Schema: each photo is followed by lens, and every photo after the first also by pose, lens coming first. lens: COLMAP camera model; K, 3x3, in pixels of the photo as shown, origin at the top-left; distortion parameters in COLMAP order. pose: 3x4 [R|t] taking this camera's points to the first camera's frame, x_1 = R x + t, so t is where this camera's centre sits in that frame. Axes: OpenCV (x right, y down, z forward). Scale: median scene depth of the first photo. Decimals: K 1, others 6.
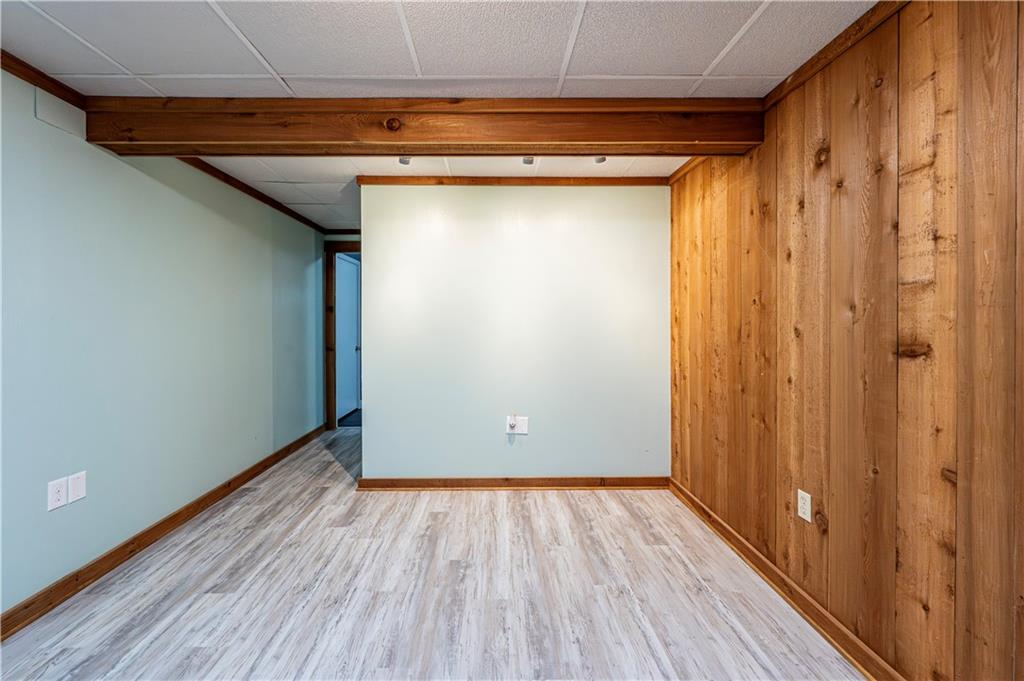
lens RADIAL K [[409.7, 0, 512.9], [0, 409.7, 325.0], [0, 0, 1]] dist [-0.000393, -0.000050]
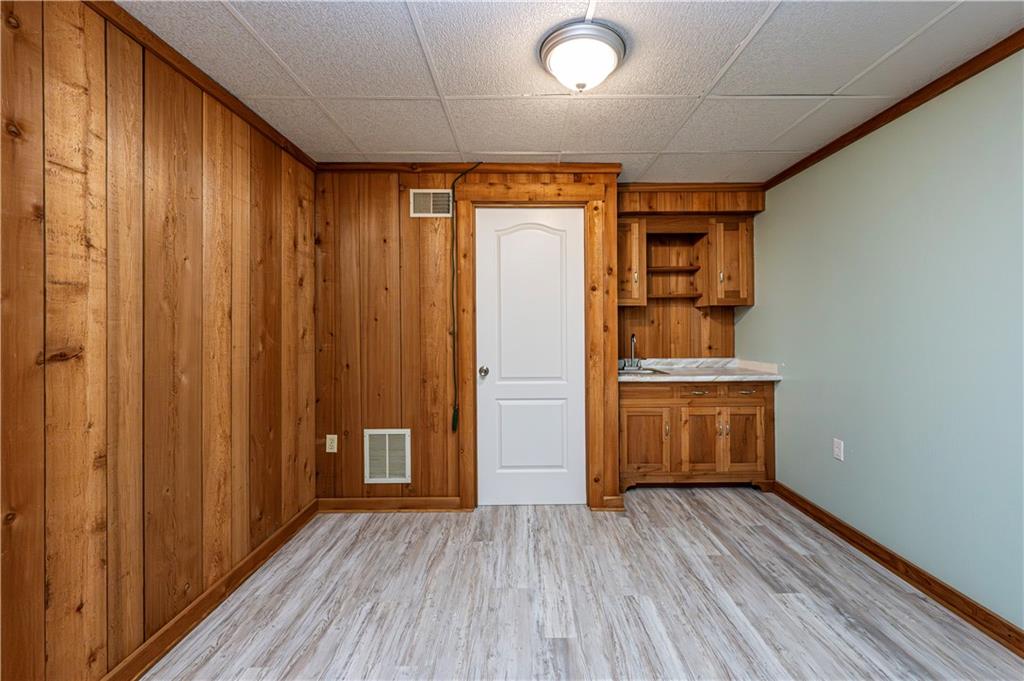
lens RADIAL K [[409.7, 0, 512.9], [0, 409.7, 325.0], [0, 0, 1]] dist [-0.000393, -0.000050]
pose [[-0.997531, 0.010870, 0.069380, -0.137519], [0.011327, 0.999917, 0.006186, 0.000127], [-0.069307, 0.006956, -0.997571, 1.973246]]
